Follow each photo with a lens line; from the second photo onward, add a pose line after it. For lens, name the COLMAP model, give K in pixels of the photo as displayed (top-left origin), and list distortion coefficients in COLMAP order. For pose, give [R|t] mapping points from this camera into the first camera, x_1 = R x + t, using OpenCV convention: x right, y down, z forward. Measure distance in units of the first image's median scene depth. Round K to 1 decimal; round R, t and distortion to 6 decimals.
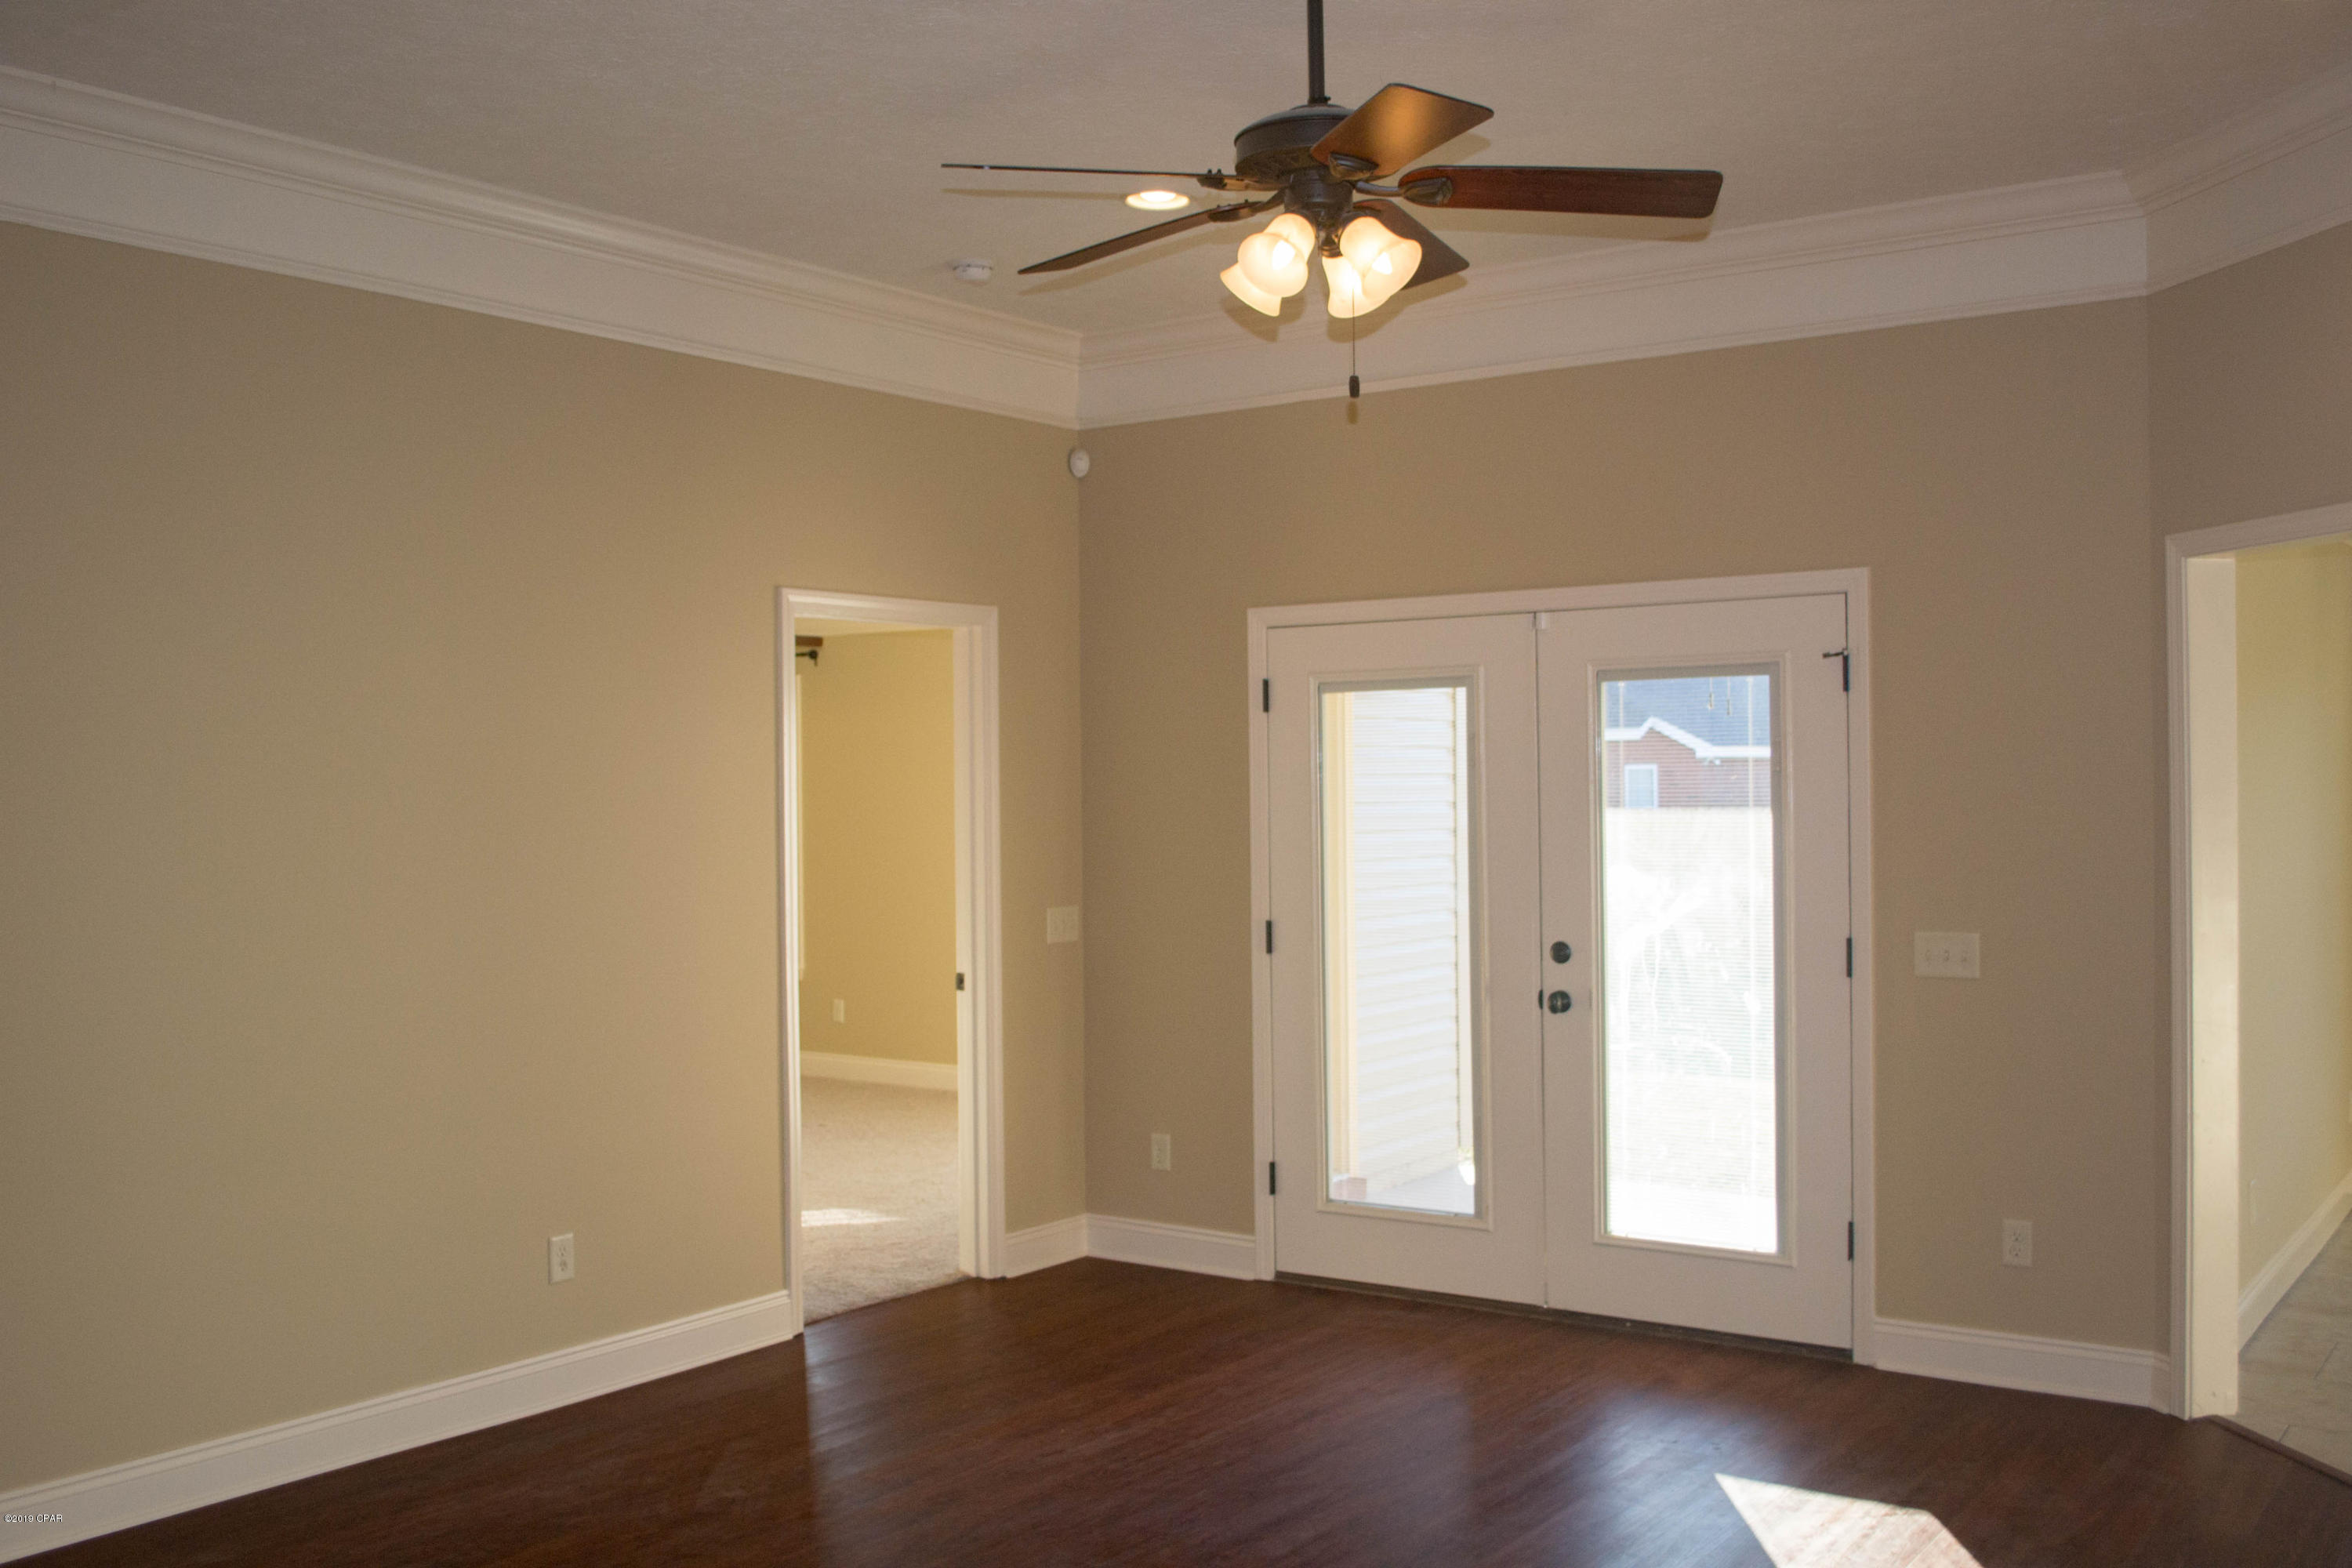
lens RADIAL K [[2228.9, 0, 1176.0], [0, 2228.9, 784.0], [0, 0, 1]] dist [-0.048291, -0.004898]
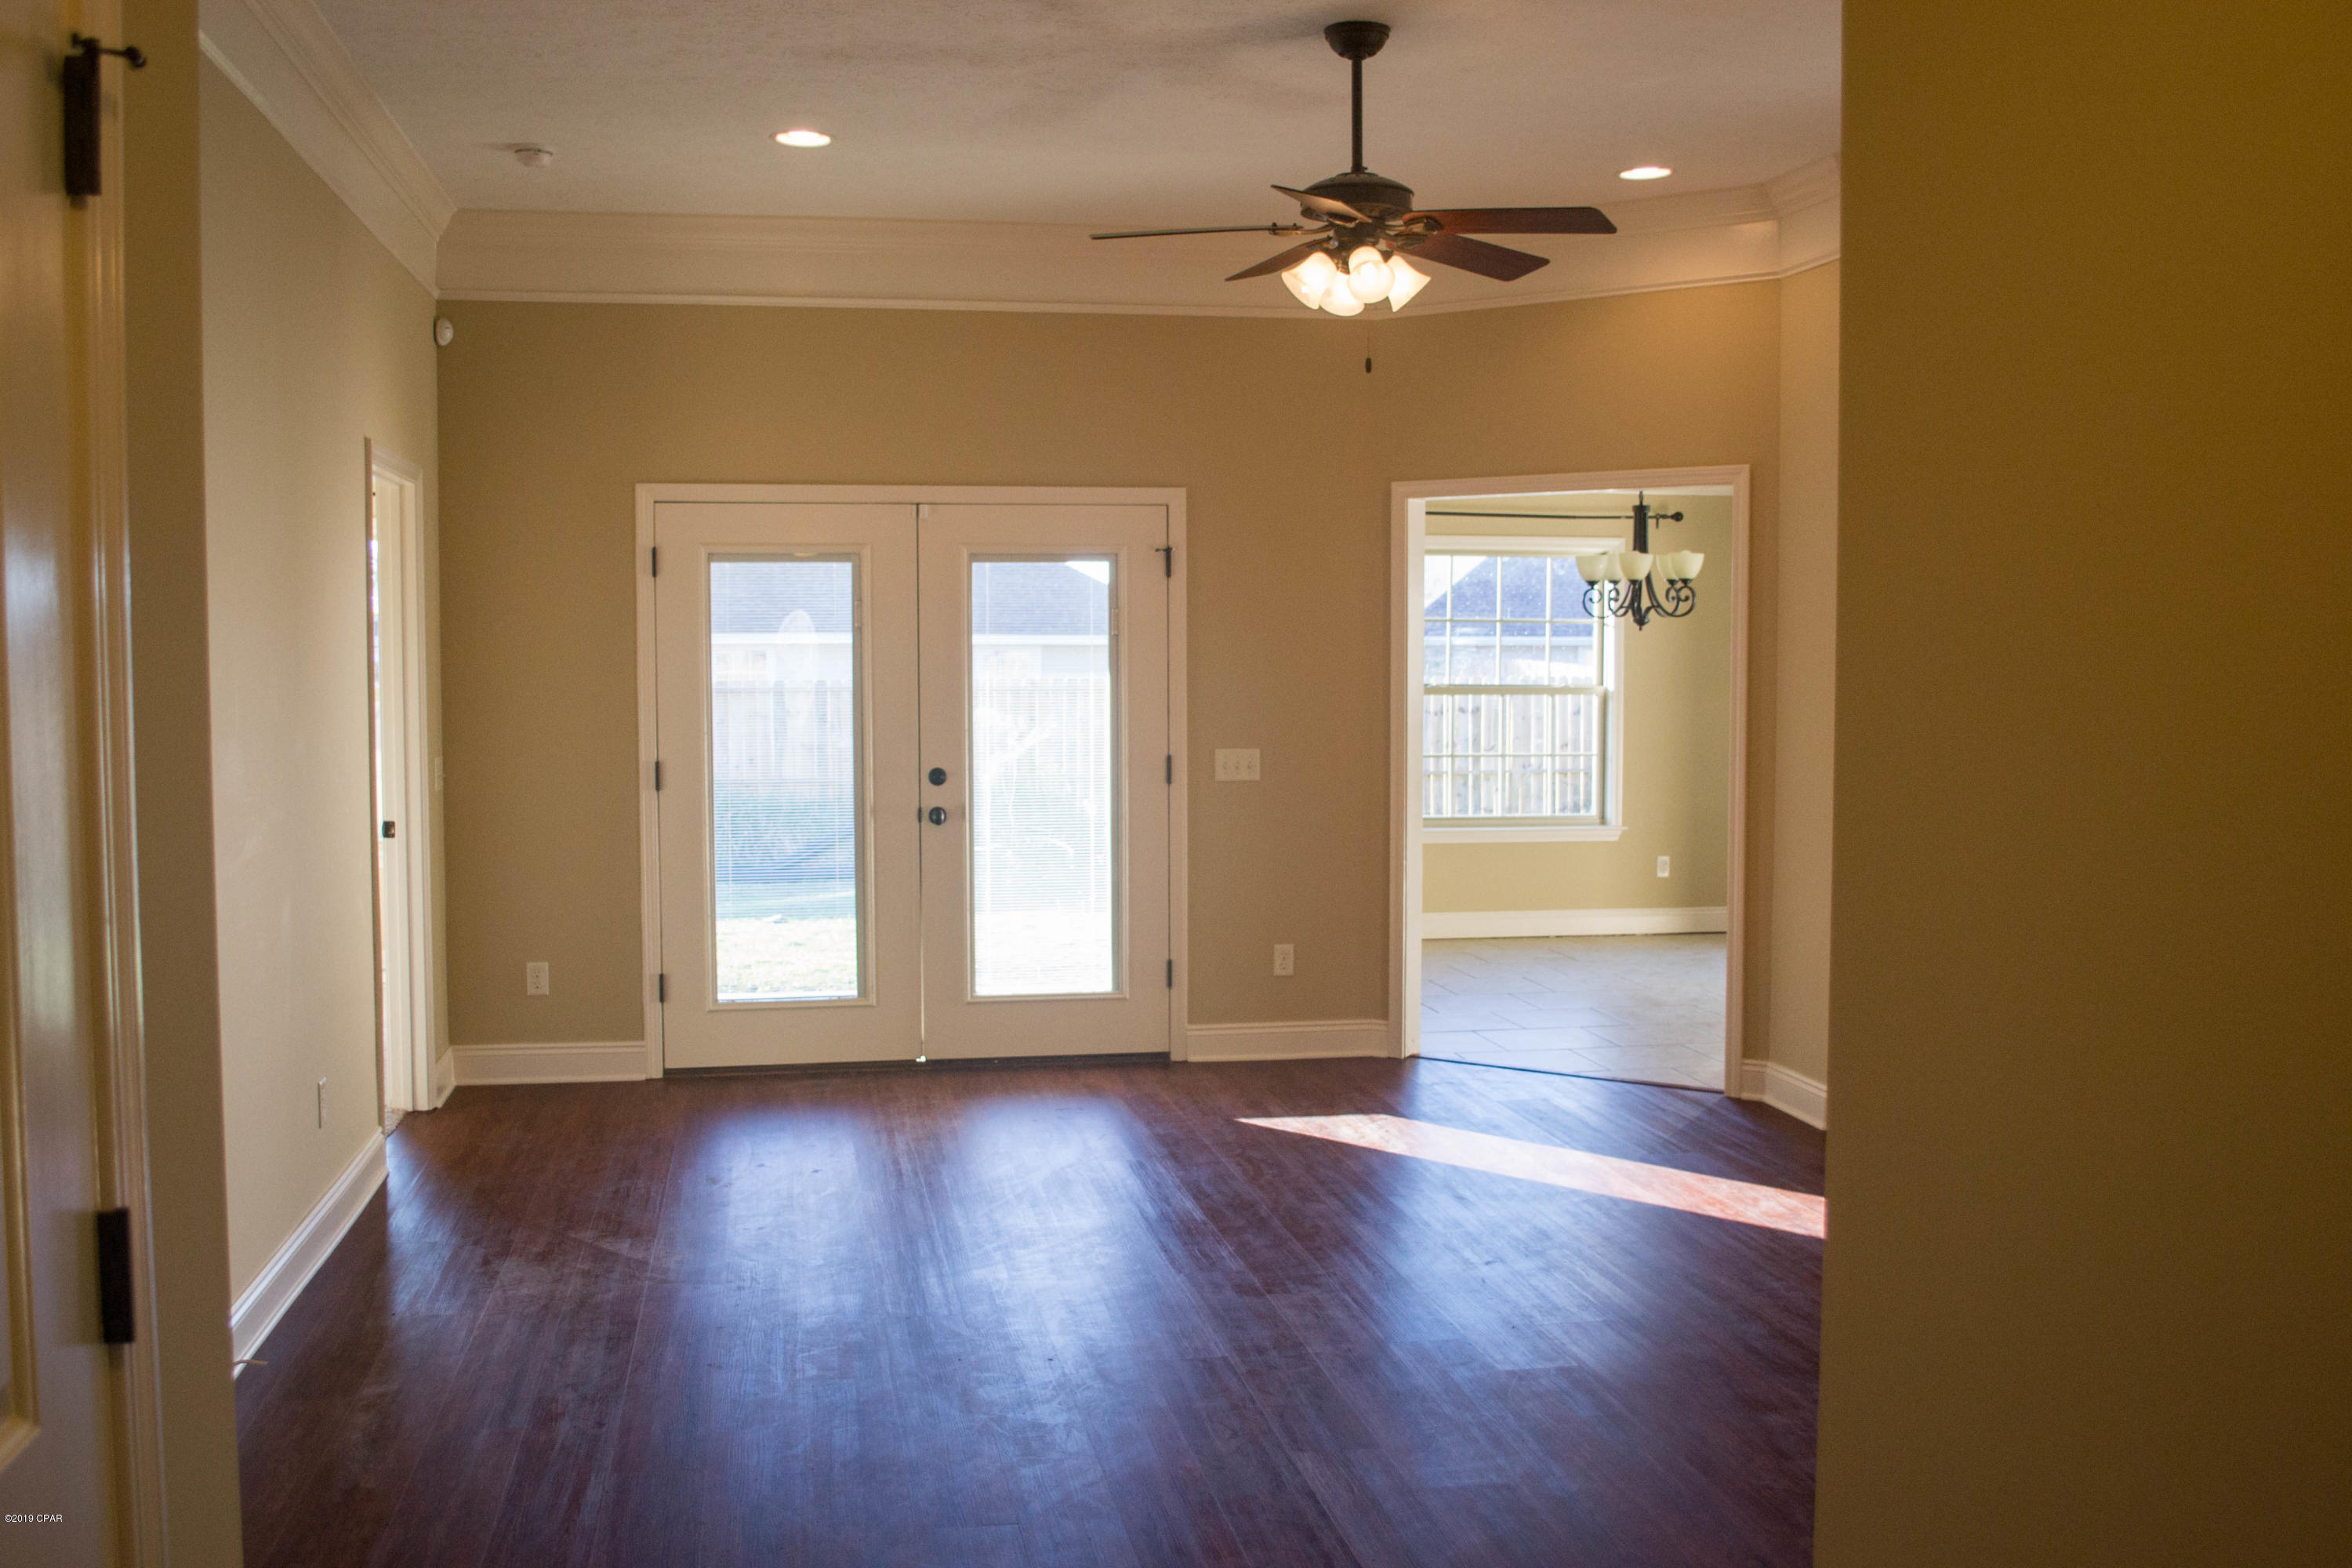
lens RADIAL K [[2228.9, 0, 1176.0], [0, 2228.9, 784.0], [0, 0, 1]] dist [-0.048291, -0.004898]
pose [[0.699560, -0.034242, 0.713753, -0.641965], [-0.005111, 0.998586, 0.052917, 0.012692], [-0.714556, -0.040667, 0.698395, 0.024397]]
